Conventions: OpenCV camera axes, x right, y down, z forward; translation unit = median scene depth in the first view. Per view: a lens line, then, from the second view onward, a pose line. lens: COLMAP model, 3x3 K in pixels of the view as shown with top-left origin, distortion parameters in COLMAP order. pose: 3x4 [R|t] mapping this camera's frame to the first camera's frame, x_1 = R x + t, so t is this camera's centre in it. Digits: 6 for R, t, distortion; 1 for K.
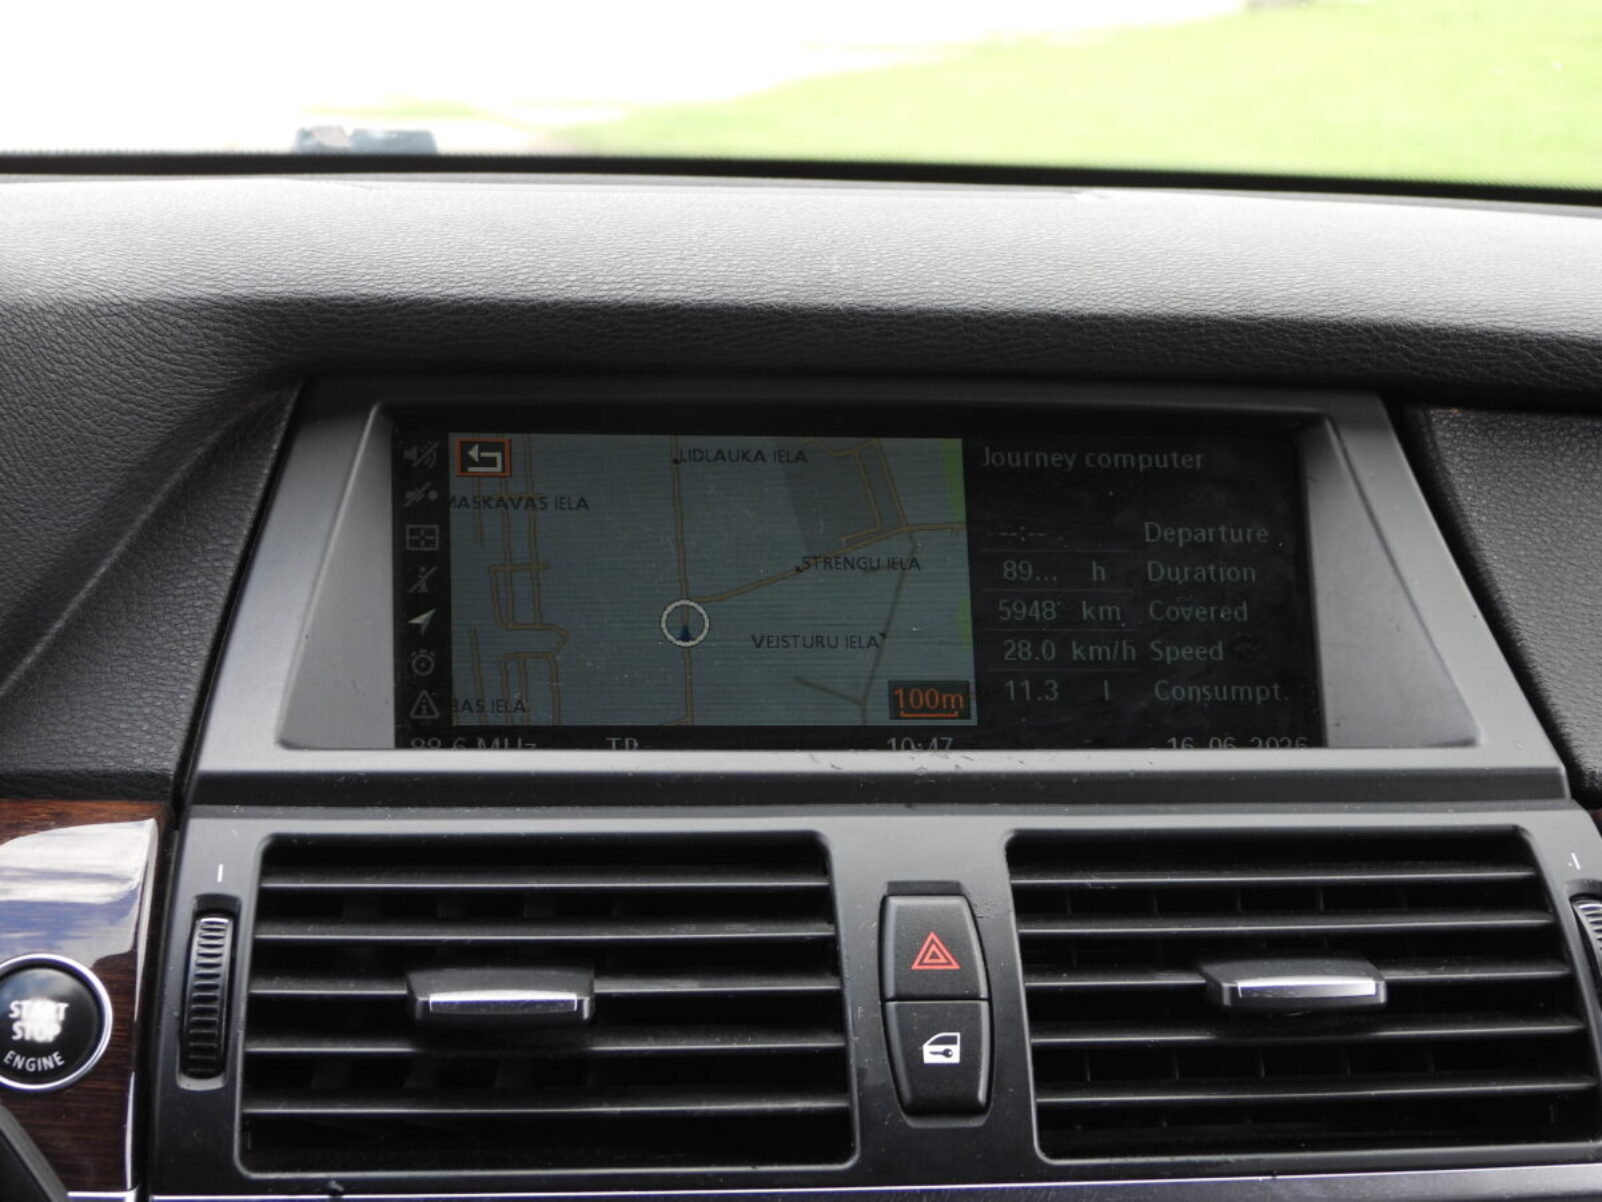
lens RADIAL K [[3821.6, 0, 801.0], [0, 3821.6, 601.0], [0, 0, 1]] dist [-0.164719, 0.326583]
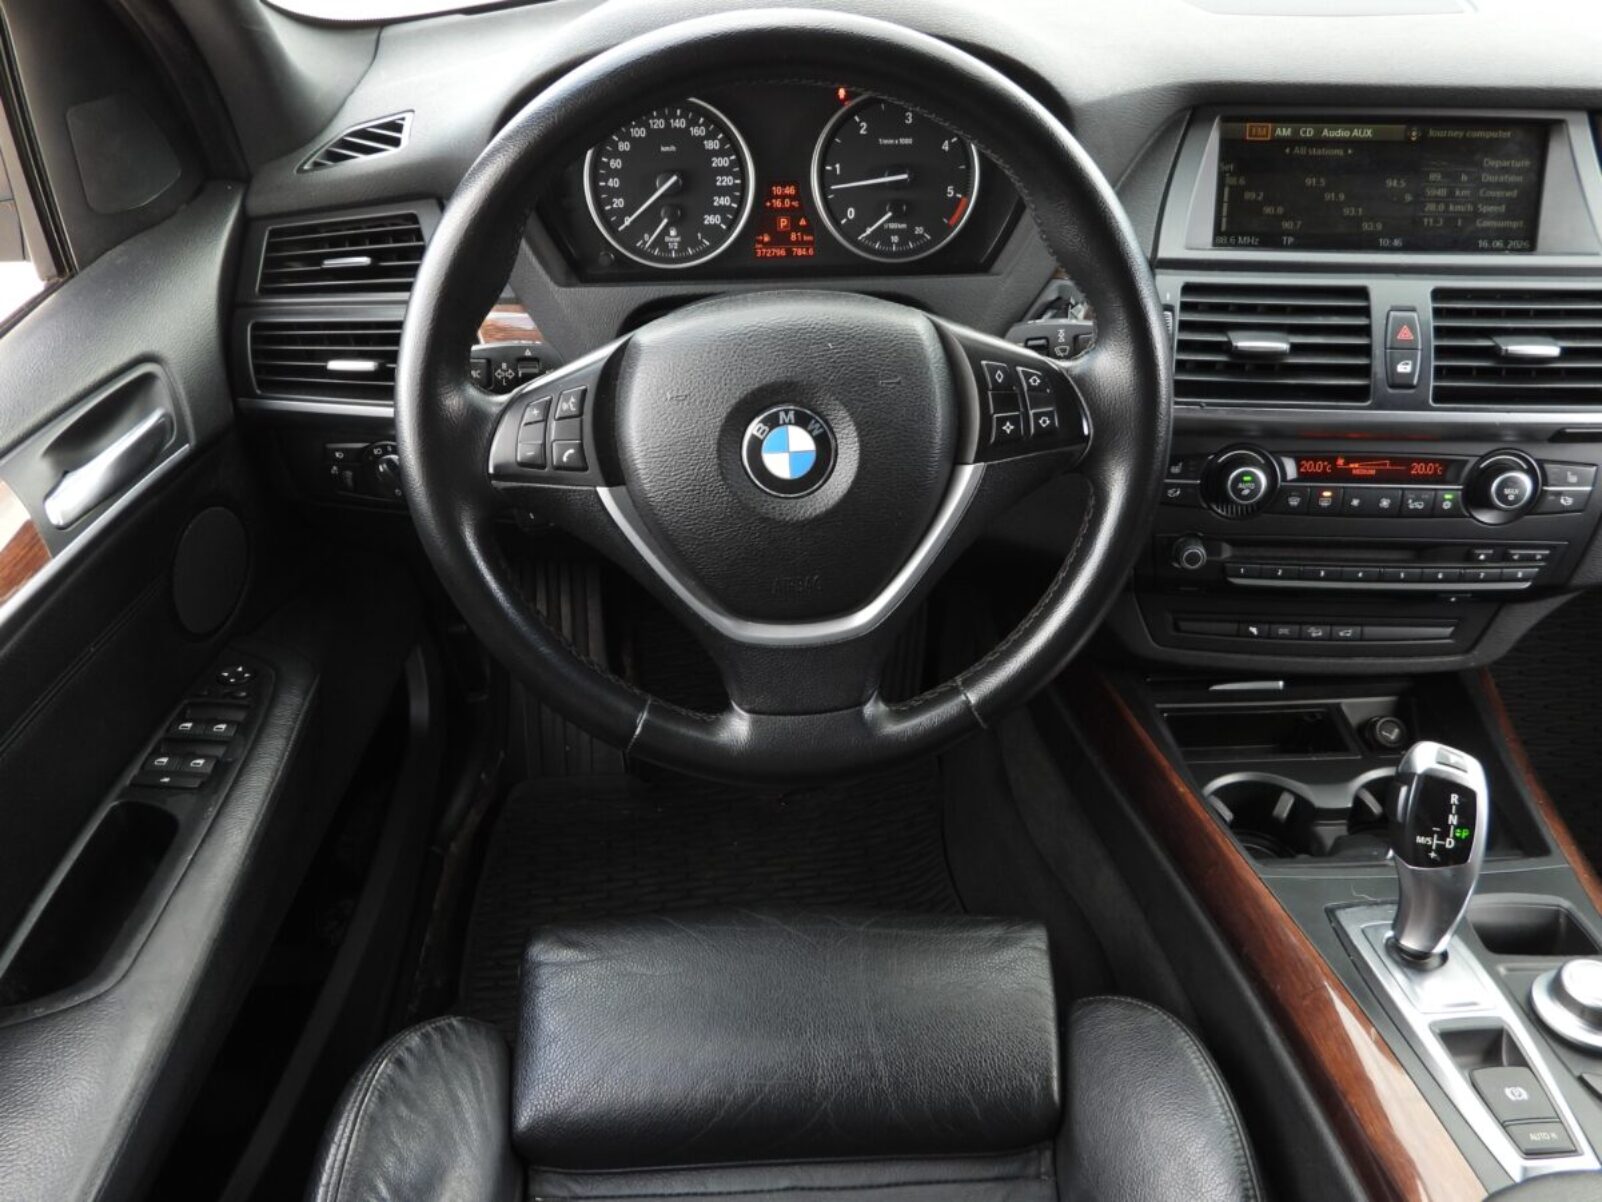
lens RADIAL K [[1261.5, 0, 801.0], [0, 1261.5, 601.0], [0, 0, 1]] dist [-0.011559, 0.002839]
pose [[0.980754, 0.089765, -0.173390, -0.246233], [0.000704, 0.886418, 0.462885, -0.183939], [0.195247, -0.454098, 0.869295, -0.064078]]
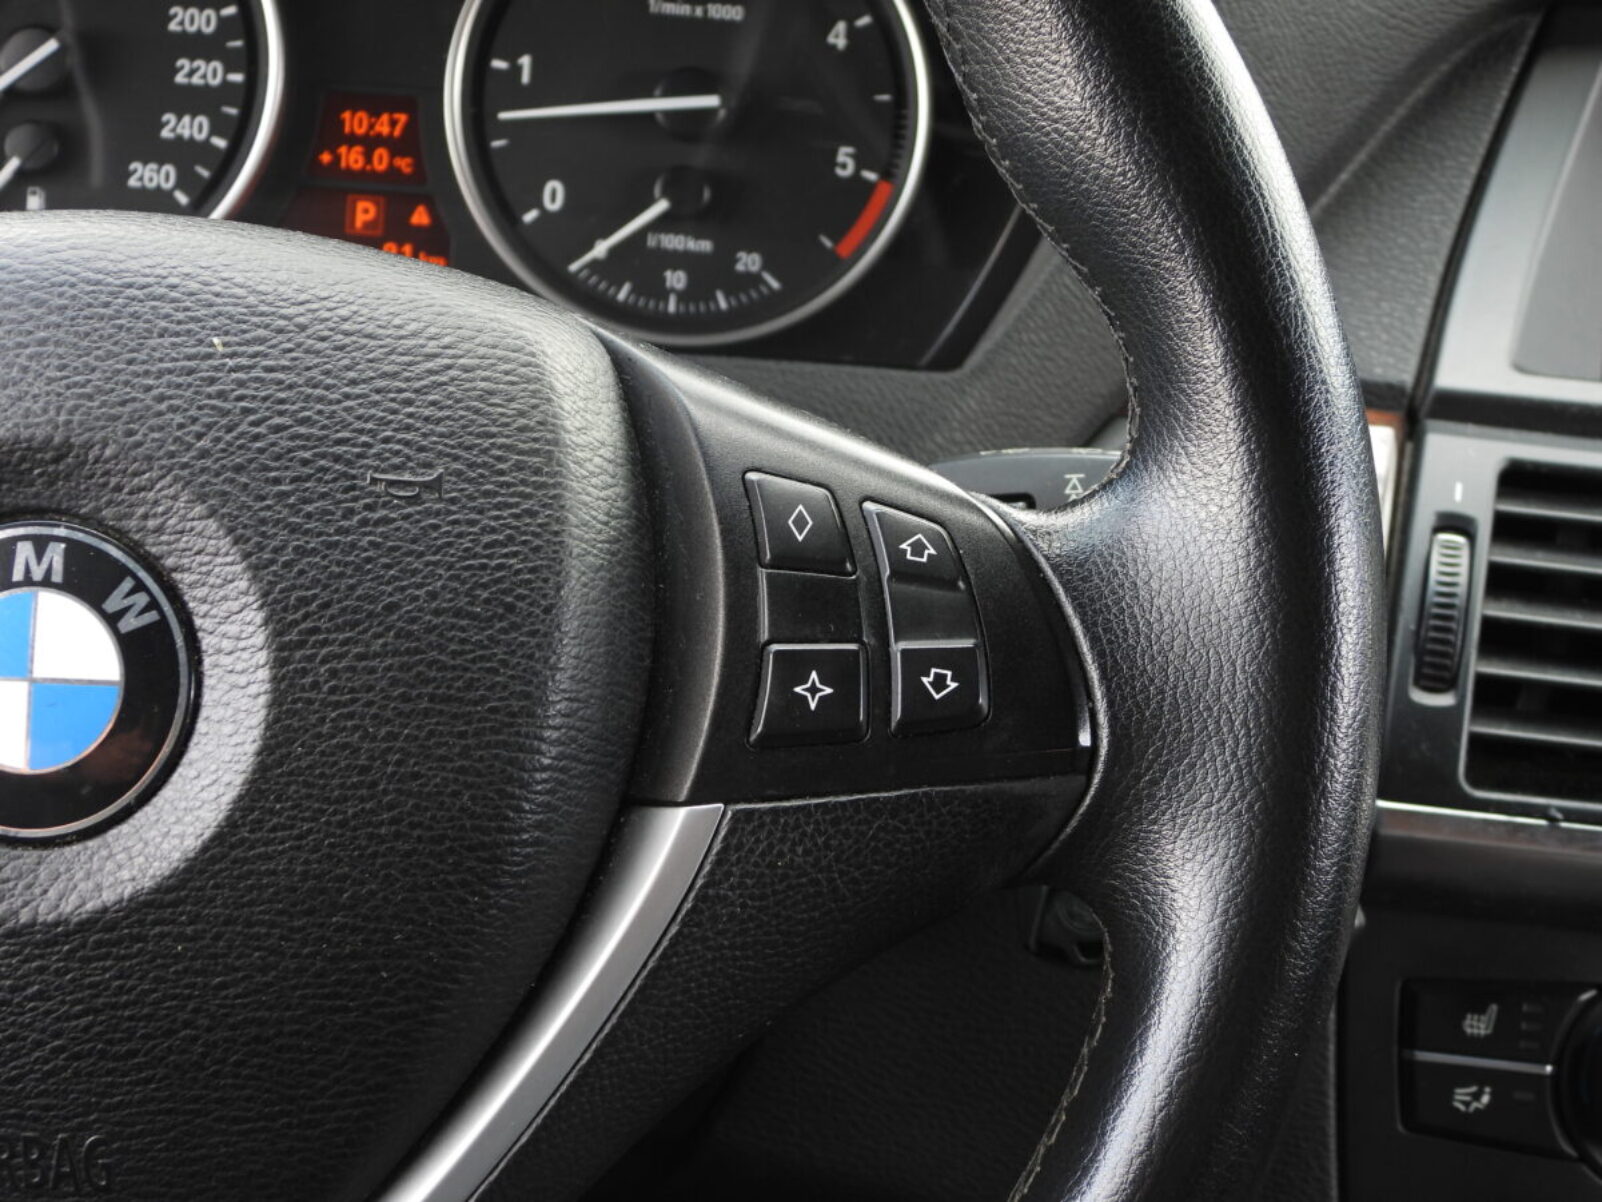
lens RADIAL K [[3027.9, 0, 801.0], [0, 3027.9, 601.0], [0, 0, 1]] dist [-0.069848, -0.073808]
pose [[0.971066, 0.123120, -0.204627, -0.155039], [-0.088890, 0.981635, 0.168795, -0.021663], [0.221651, -0.145722, 0.964176, 0.167618]]
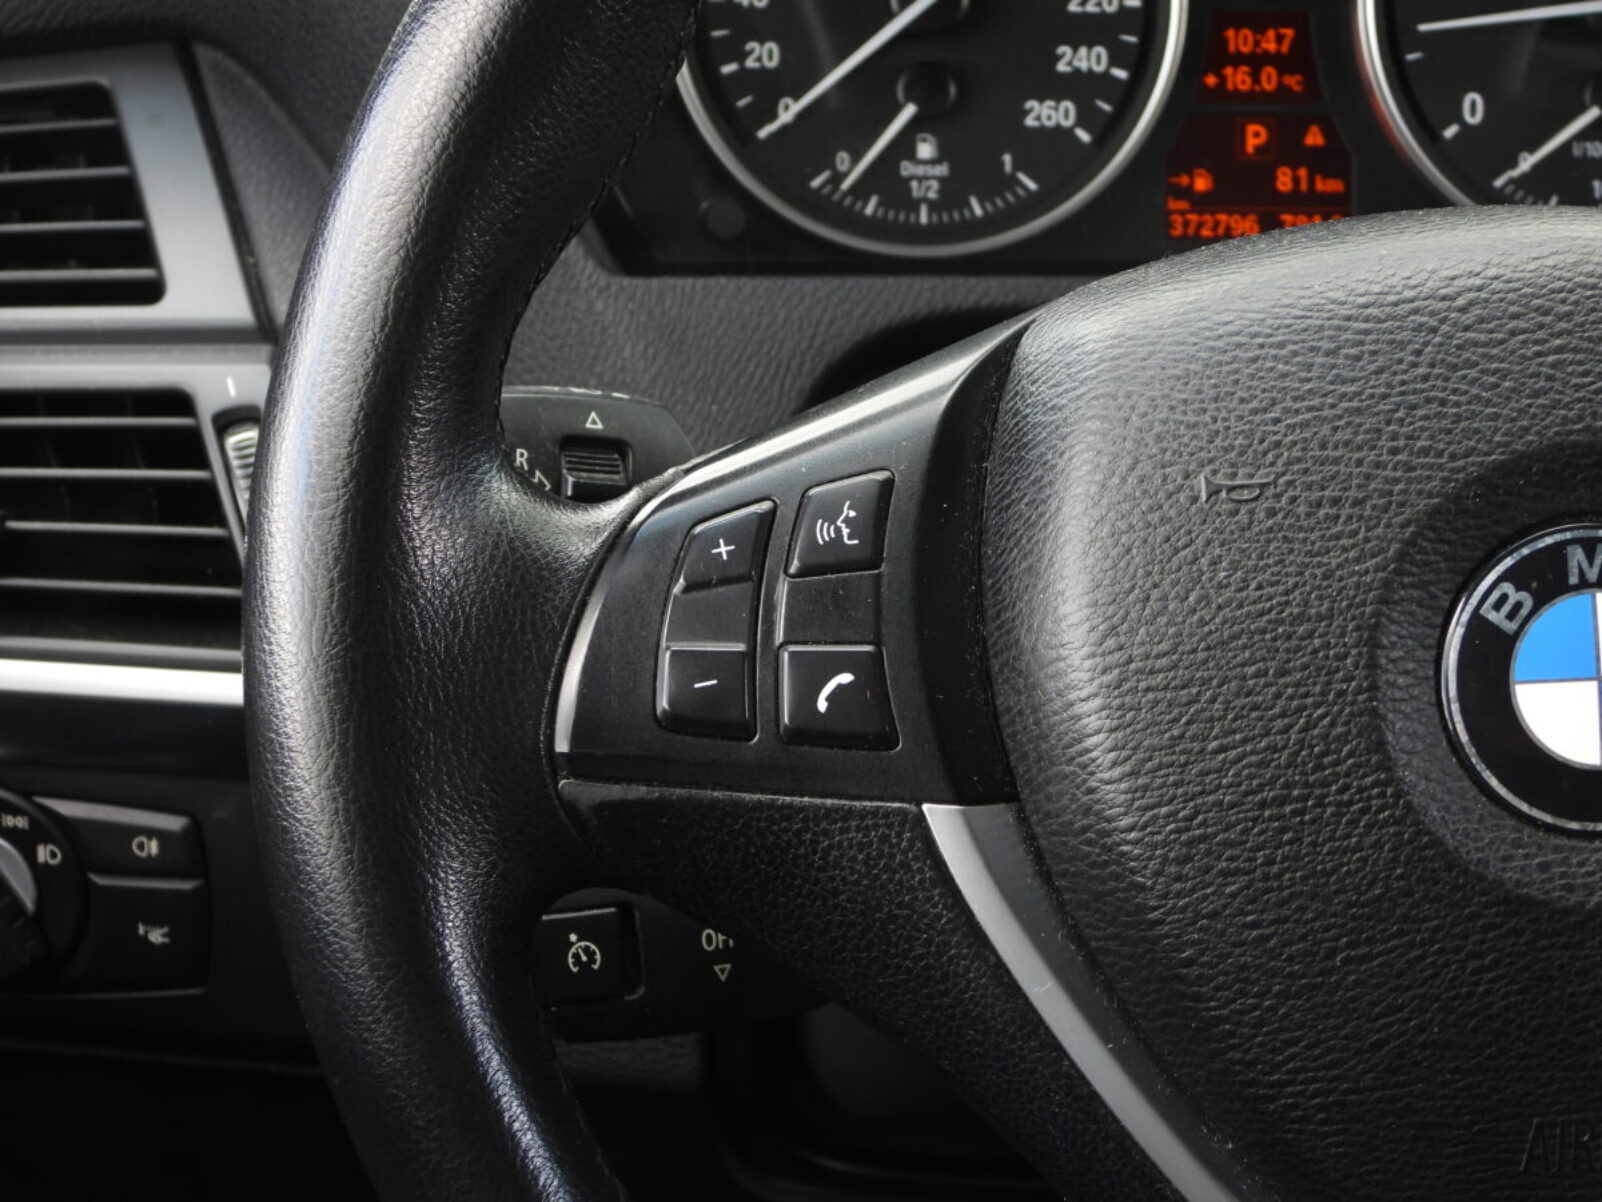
lens RADIAL K [[3821.6, 0, 801.0], [0, 3821.6, 601.0], [0, 0, 1]] dist [-0.164719, 0.326583]
pose [[0.987963, 0.056754, -0.143902, -0.442211], [-0.026329, 0.978386, 0.205104, -0.058730], [0.152432, -0.198846, 0.968104, -0.043997]]
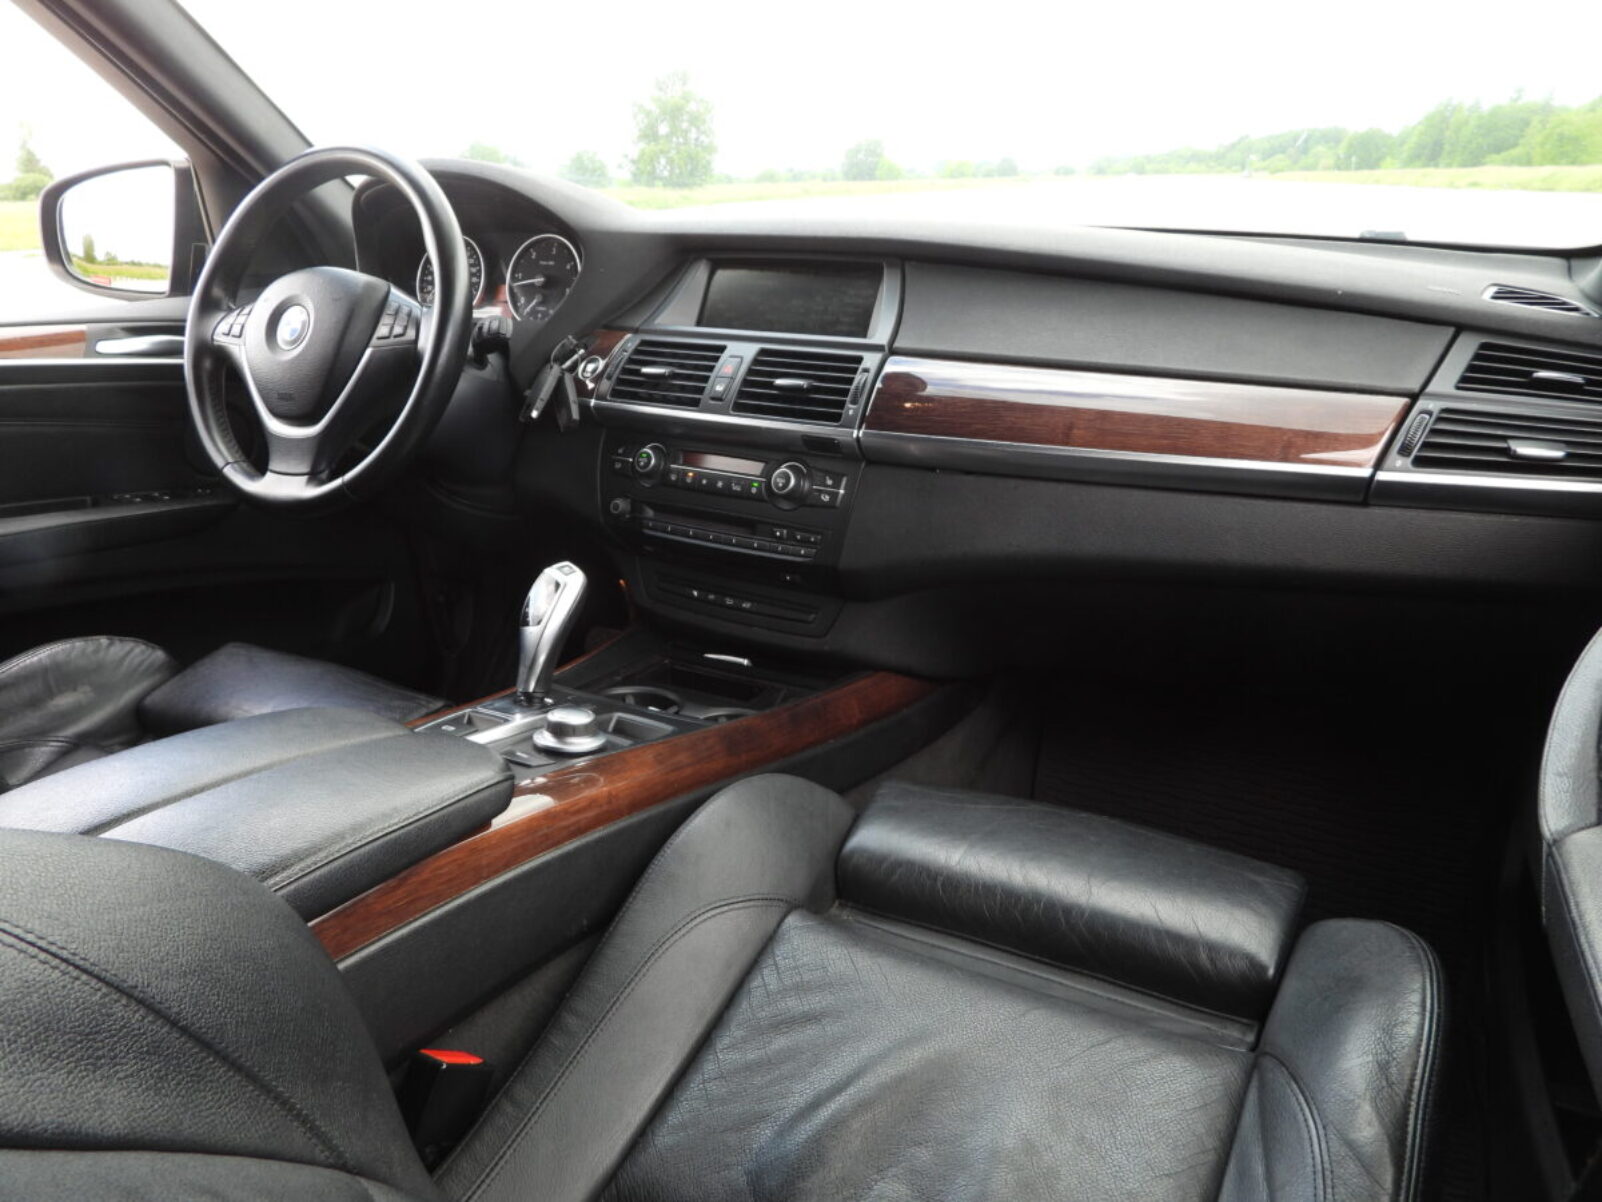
lens RADIAL K [[1148.7, 0, 801.0], [0, 1148.7, 601.0], [0, 0, 1]] dist [-0.001516, 0.000619]
pose [[0.743726, 0.187298, -0.641710, 1.079780], [-0.099956, 0.980313, 0.170280, 0.123970], [0.660969, -0.062499, 0.747806, -0.027024]]
